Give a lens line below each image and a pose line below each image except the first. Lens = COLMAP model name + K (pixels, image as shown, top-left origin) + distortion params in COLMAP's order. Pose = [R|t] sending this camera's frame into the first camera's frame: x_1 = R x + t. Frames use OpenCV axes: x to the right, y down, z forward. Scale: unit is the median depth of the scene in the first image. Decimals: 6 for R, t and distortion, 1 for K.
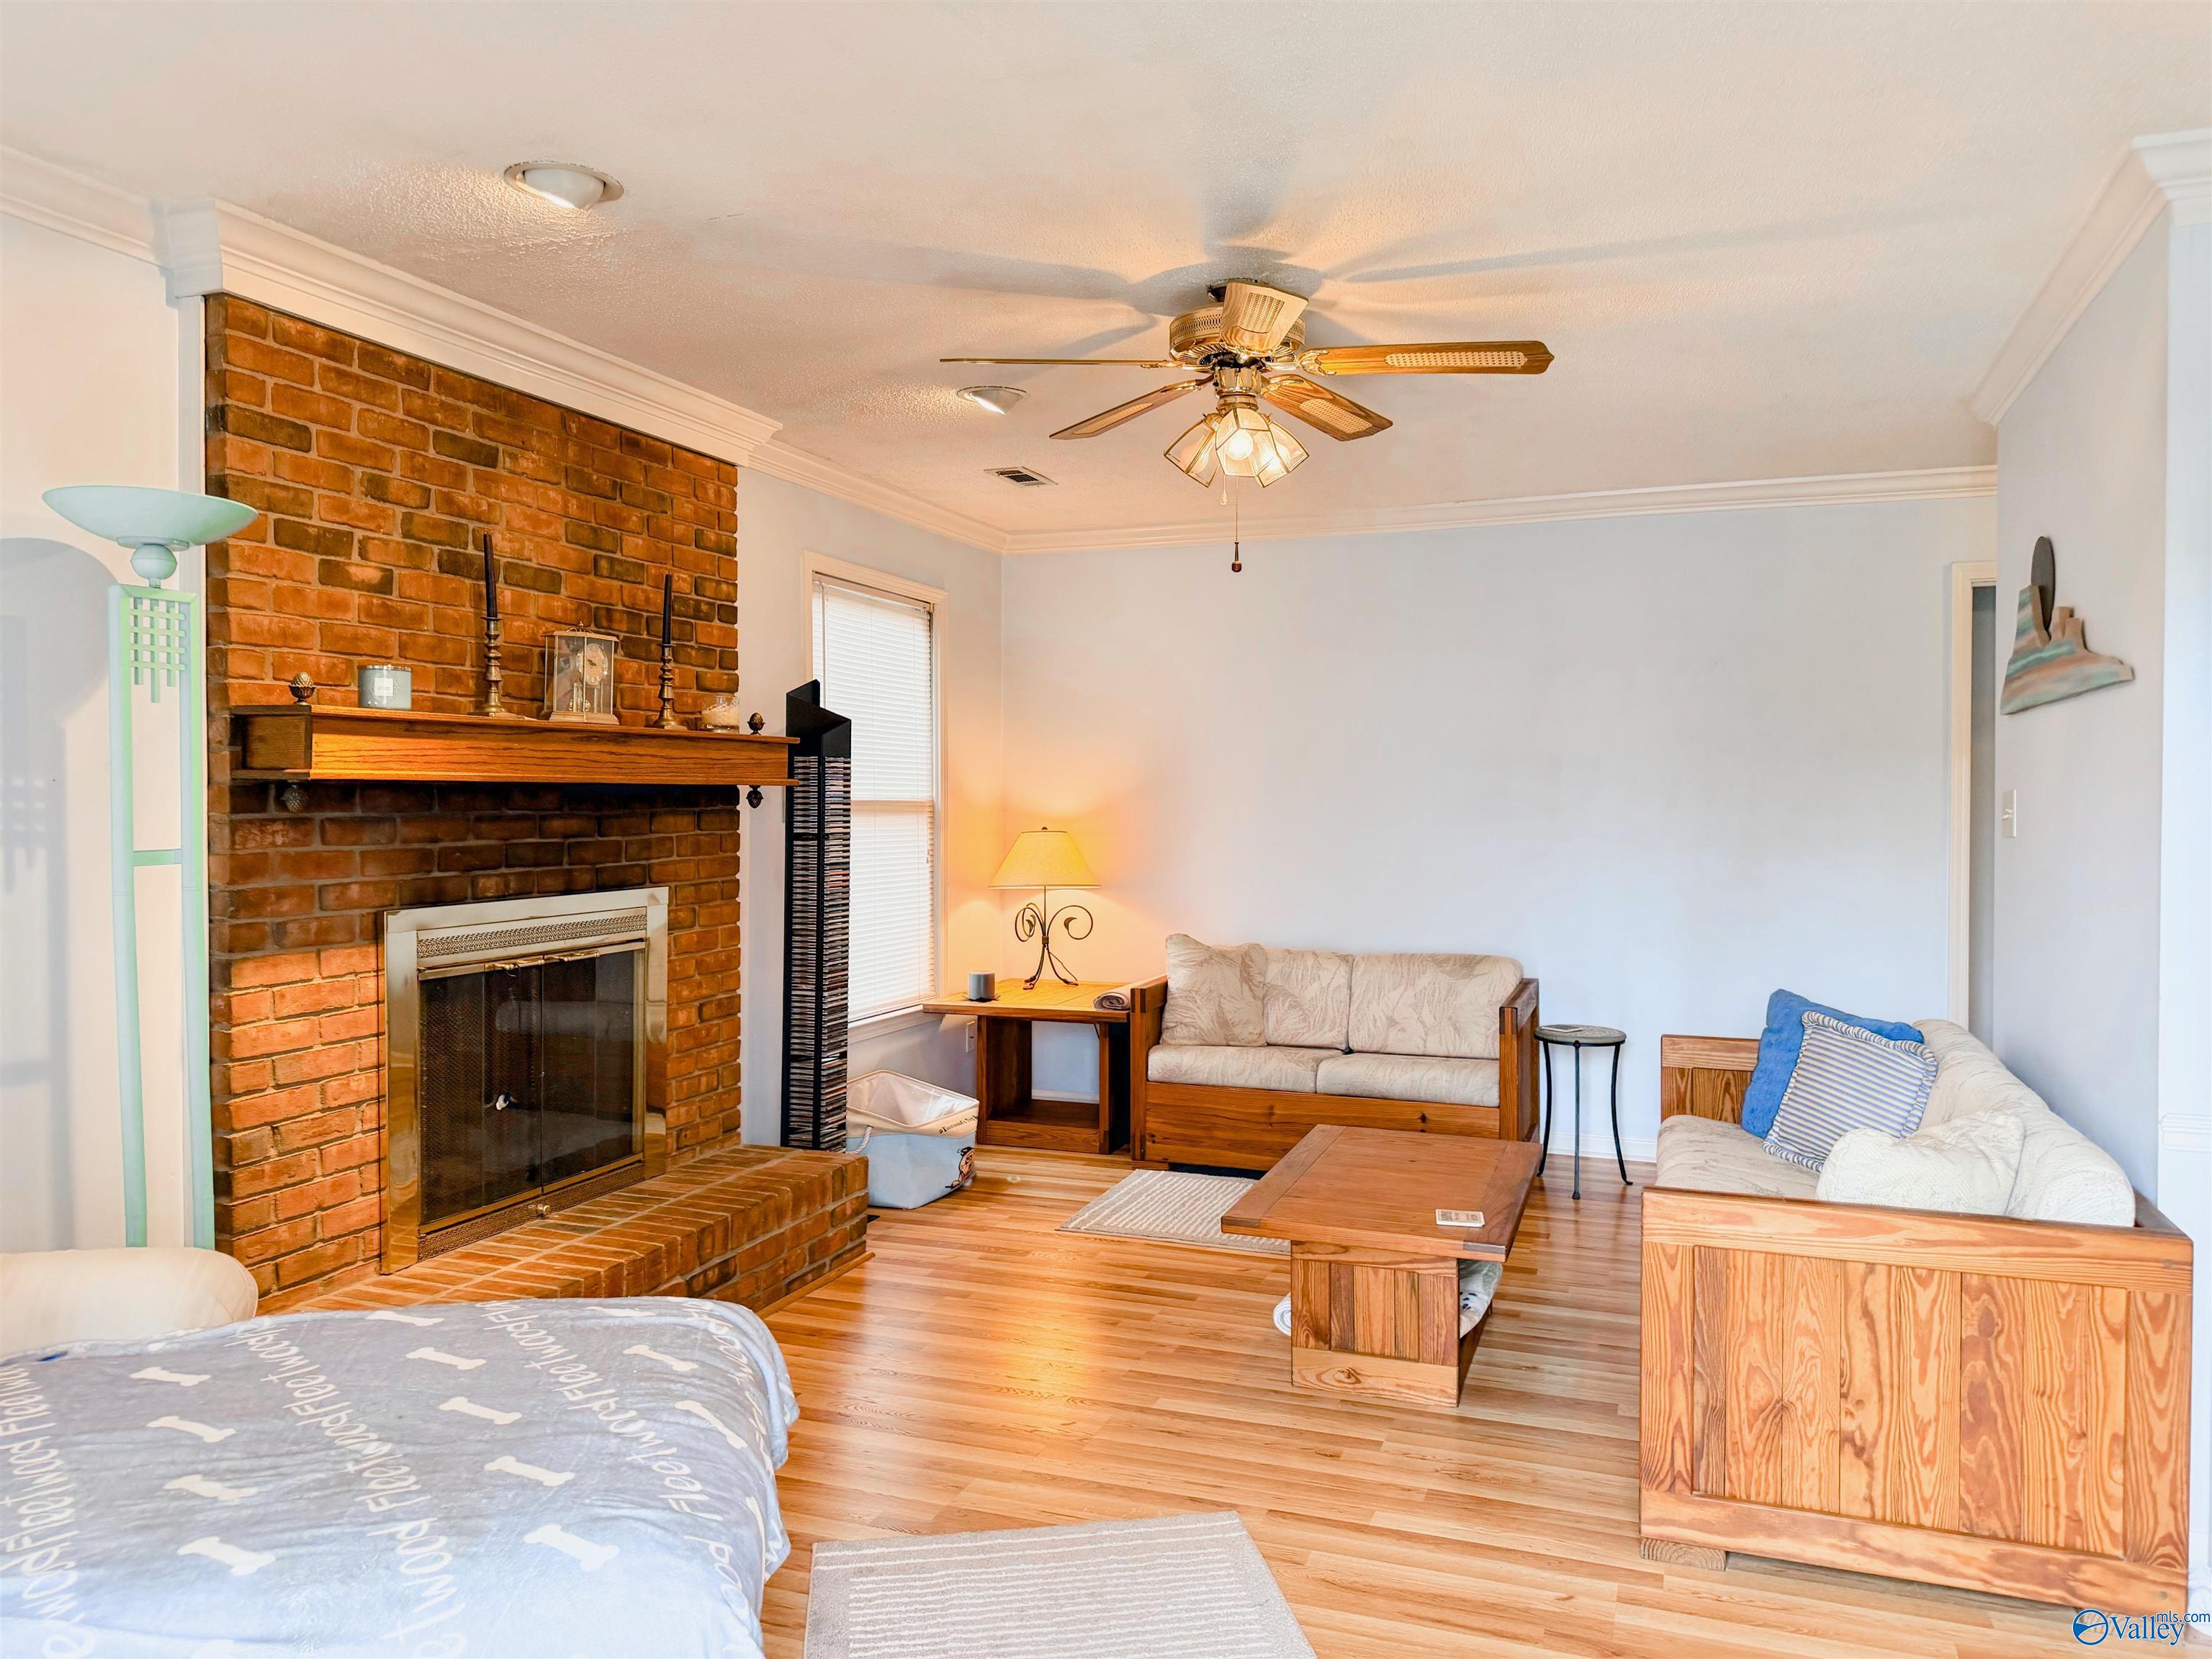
lens RADIAL K [[1554.0, 0, 1103.9], [0, 1554.0, 811.5], [0, 0, 1]] dist [0.005531, -0.002722]
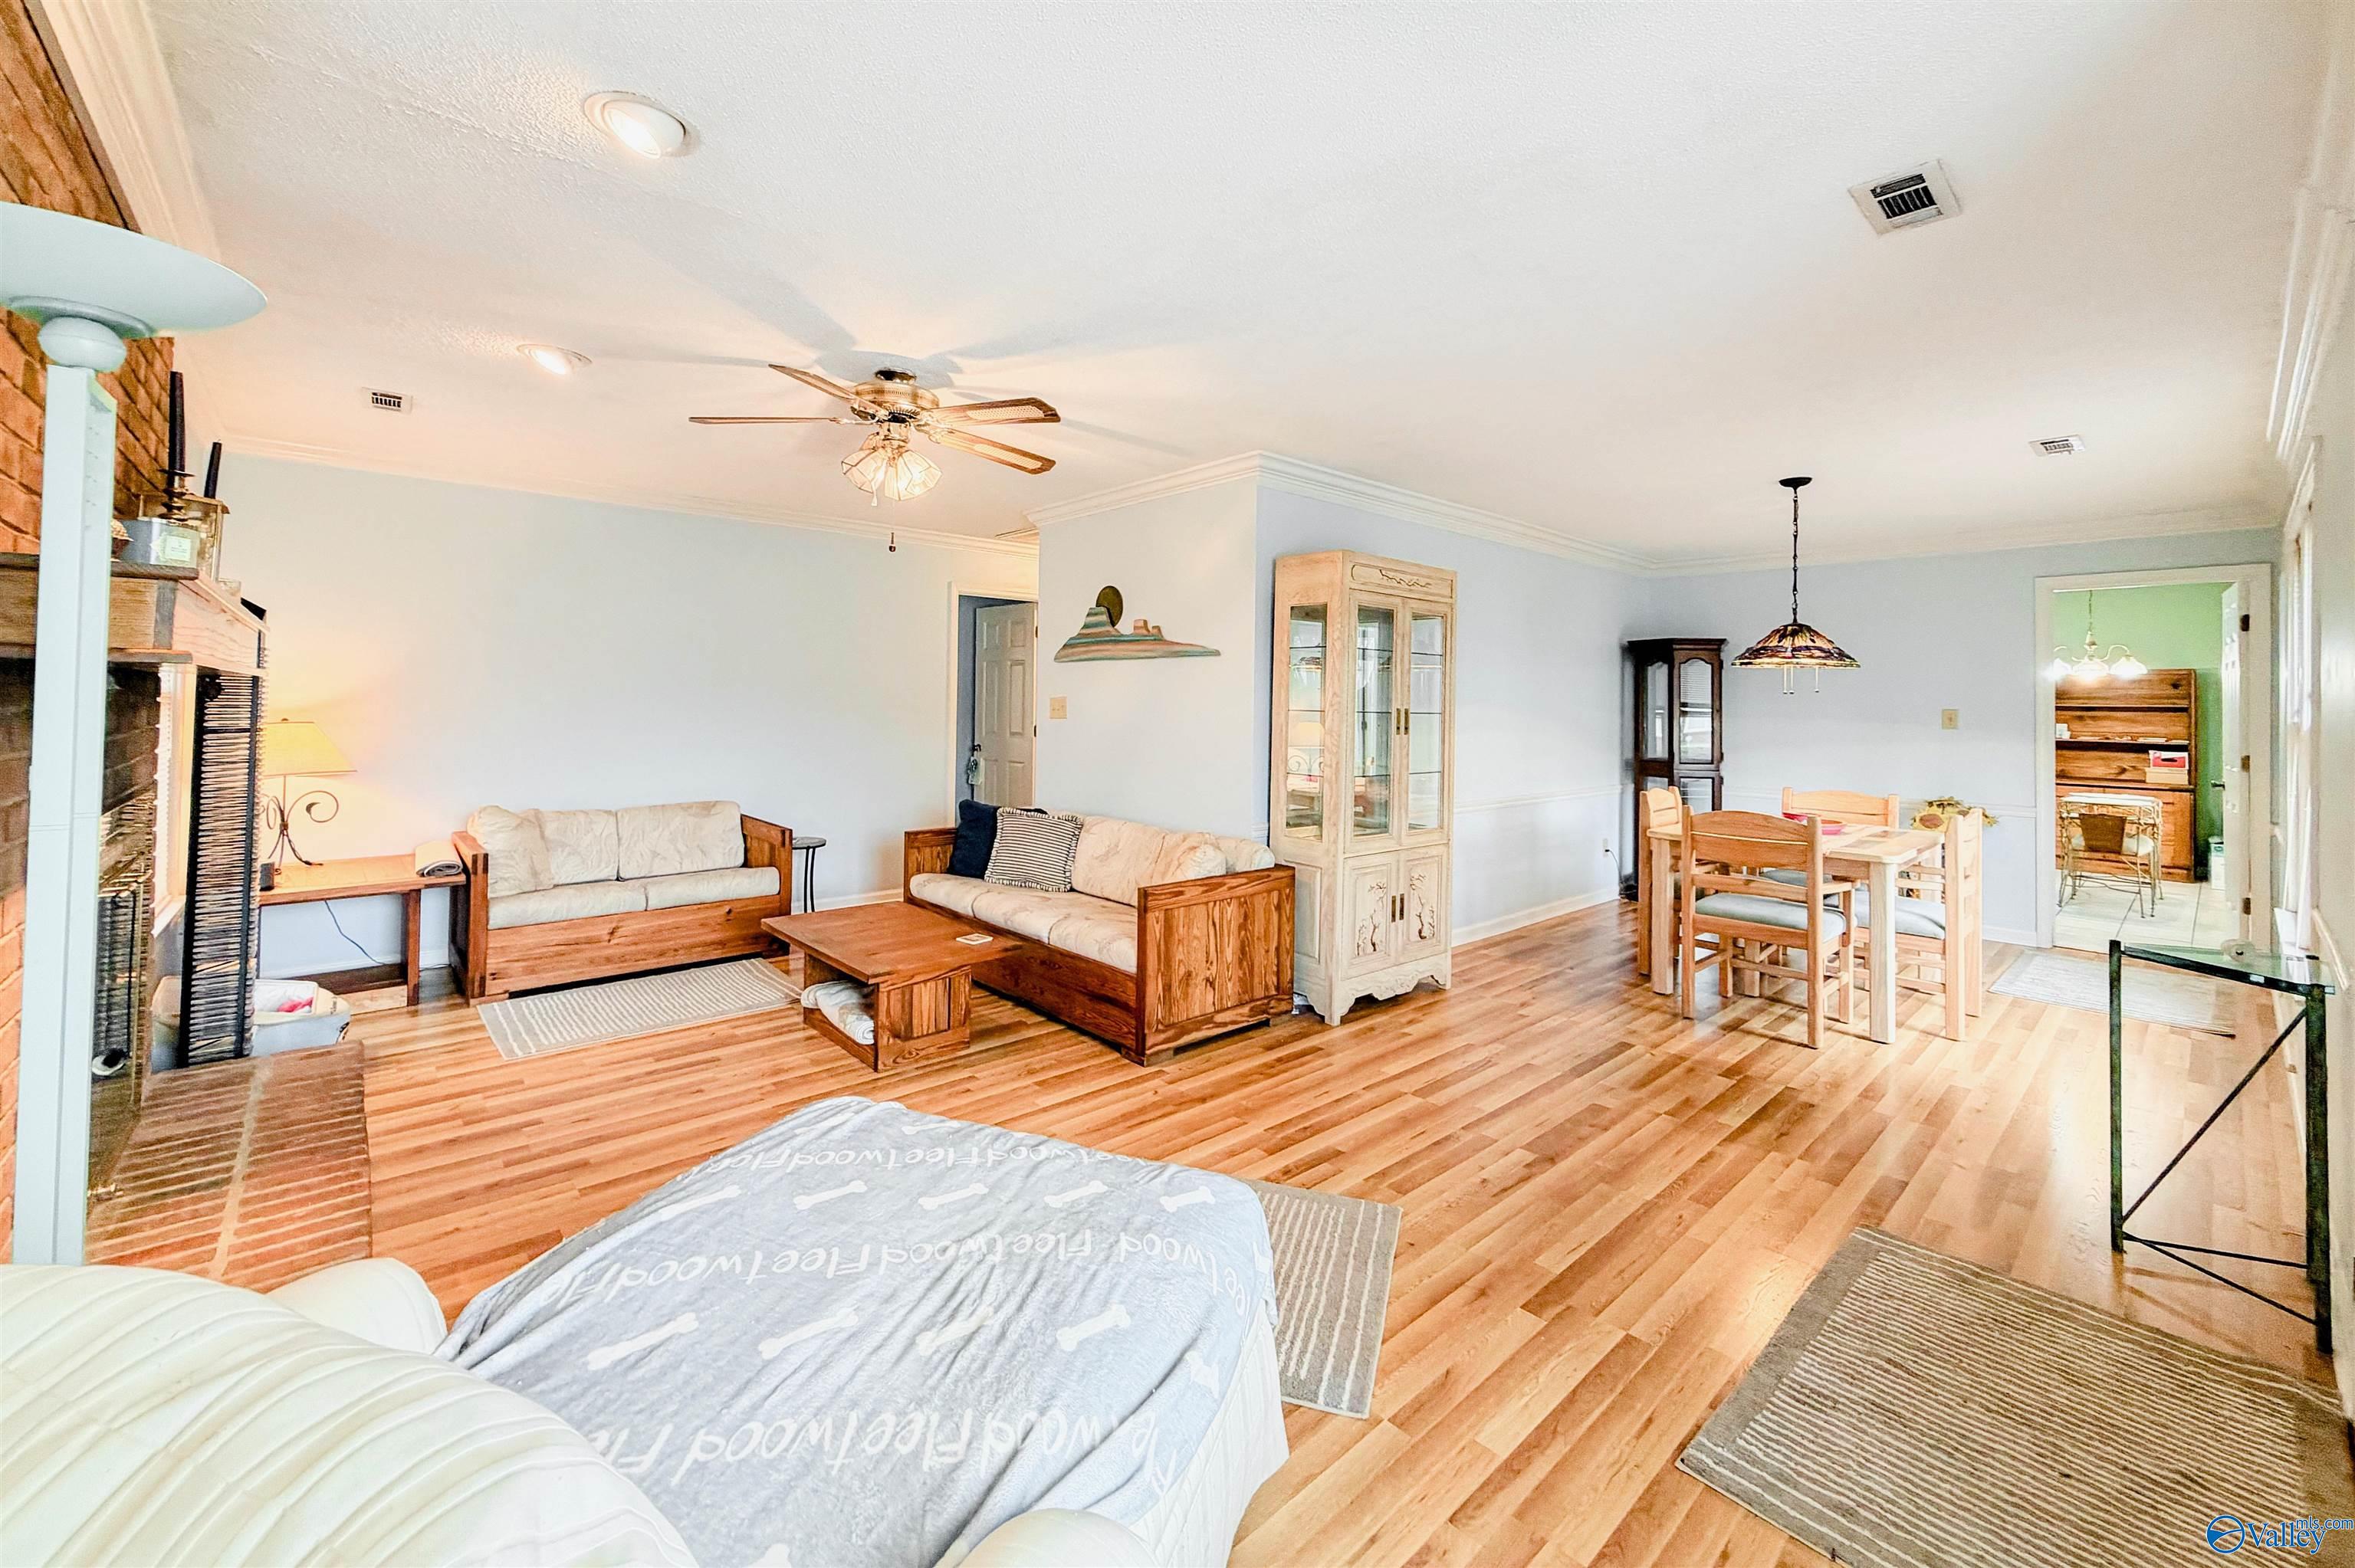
lens RADIAL K [[921.8, 0, 1181.3], [0, 921.8, 691.8], [0, 0, 1]] dist [0.001248, -0.002724]
pose [[0.469229, 0.018222, 0.882888, -0.542756], [-0.003484, 0.999818, -0.018784, 0.000792], [-0.883069, 0.005738, 0.469207, 0.280979]]
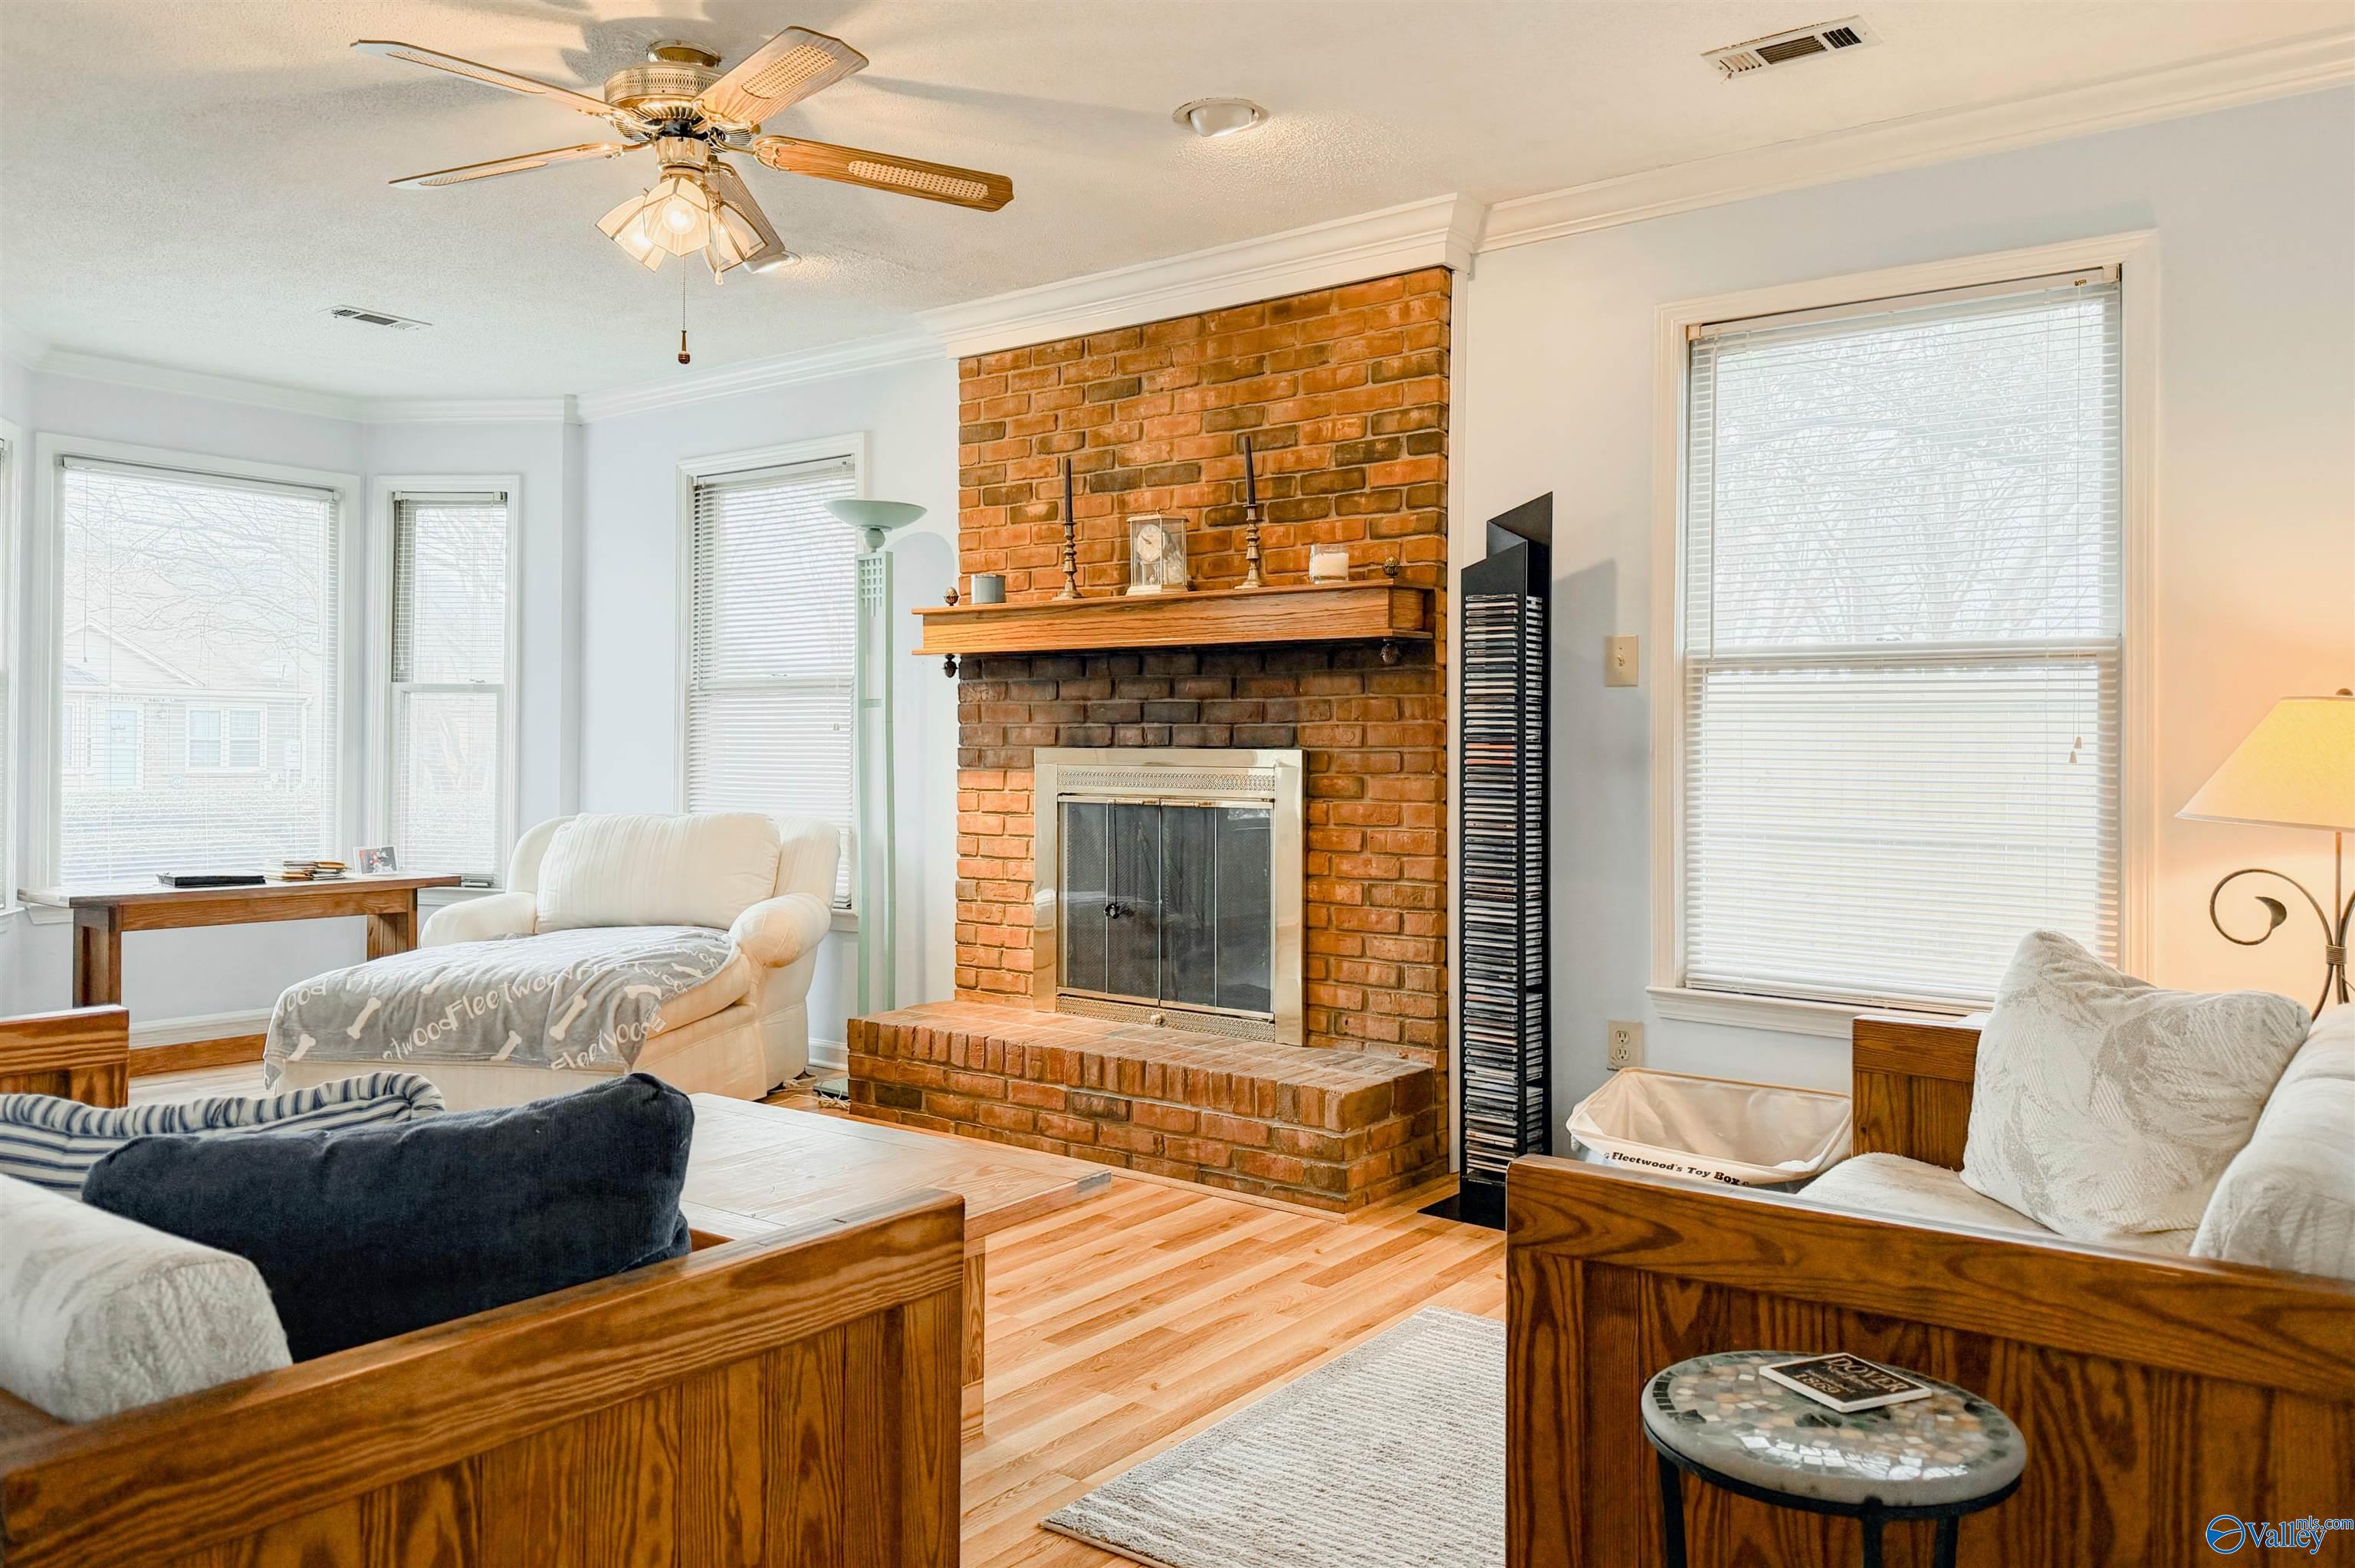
lens RADIAL K [[1667.3, 0, 1216.7], [0, 1667.3, 722.3], [0, 0, 1]] dist [0.072132, -0.002038]
pose [[-0.282058, -0.020236, -0.959184, 0.854367], [-0.019518, 0.999692, -0.015351, 0.055943], [0.959199, 0.014392, -0.282366, 1.449908]]
